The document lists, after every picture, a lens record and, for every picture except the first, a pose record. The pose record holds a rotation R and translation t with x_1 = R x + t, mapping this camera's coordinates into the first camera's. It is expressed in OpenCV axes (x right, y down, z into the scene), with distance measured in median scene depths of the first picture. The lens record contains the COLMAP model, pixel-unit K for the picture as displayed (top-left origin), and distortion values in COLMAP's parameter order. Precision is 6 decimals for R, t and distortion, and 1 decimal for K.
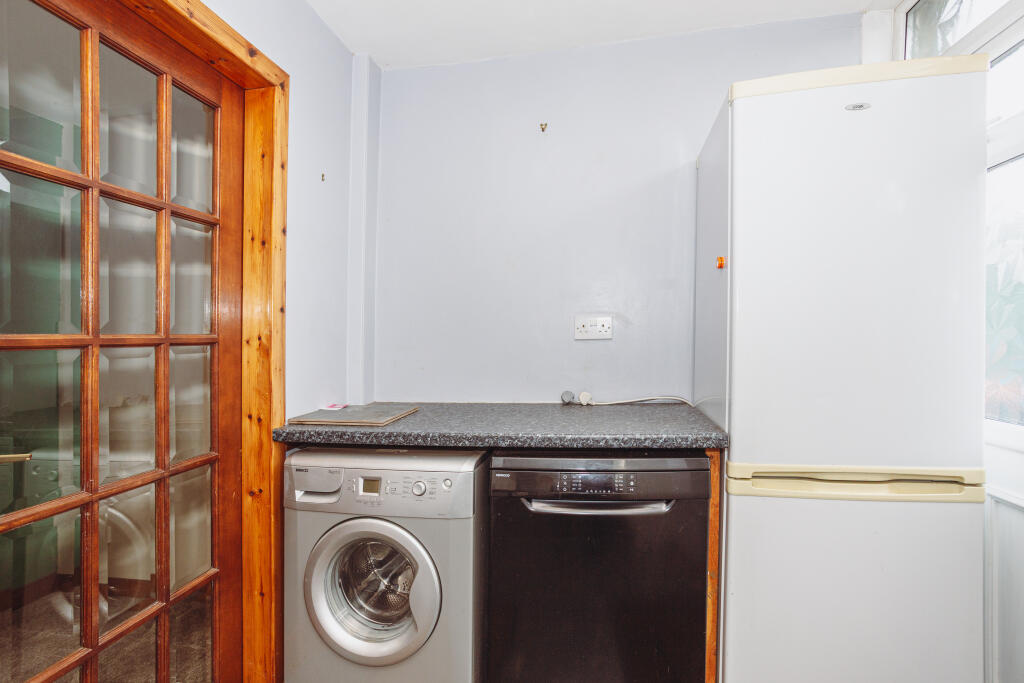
lens RADIAL K [[508.4, 0, 512.0], [0, 508.4, 341.5], [0, 0, 1]] dist [0.000101, -0.000005]
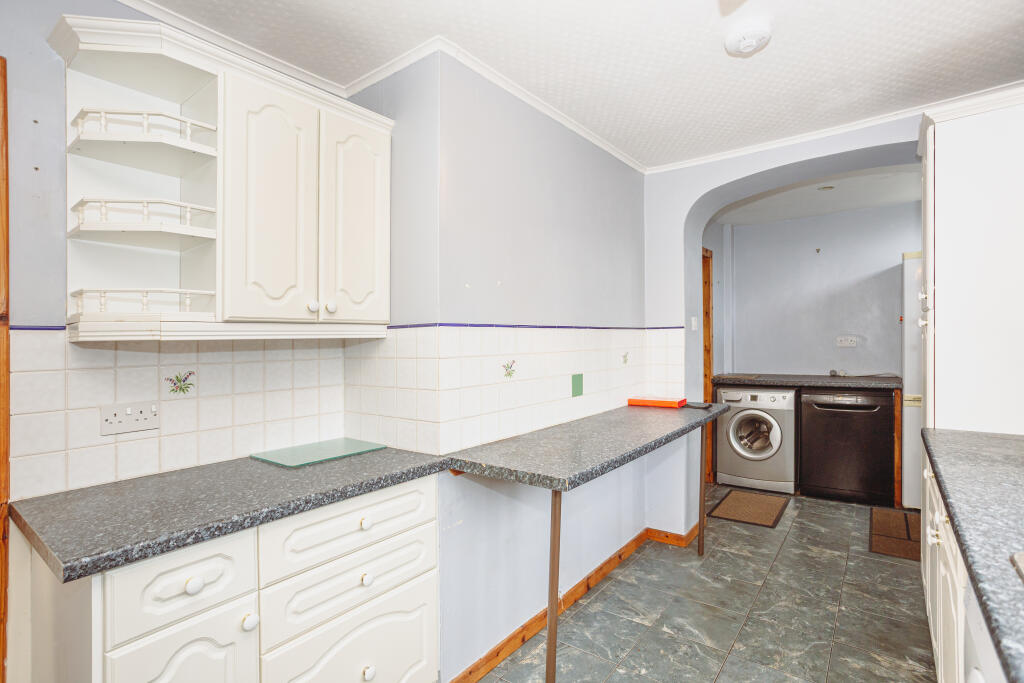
lens RADIAL K [[496.3, 0, 512.0], [0, 496.3, 341.5], [0, 0, 1]] dist [-0.003434, -0.000495]
pose [[0.886261, -0.015566, -0.462925, -0.177430], [0.014082, 0.999879, -0.006662, -0.047385], [0.462973, -0.000615, 0.886372, -2.140654]]
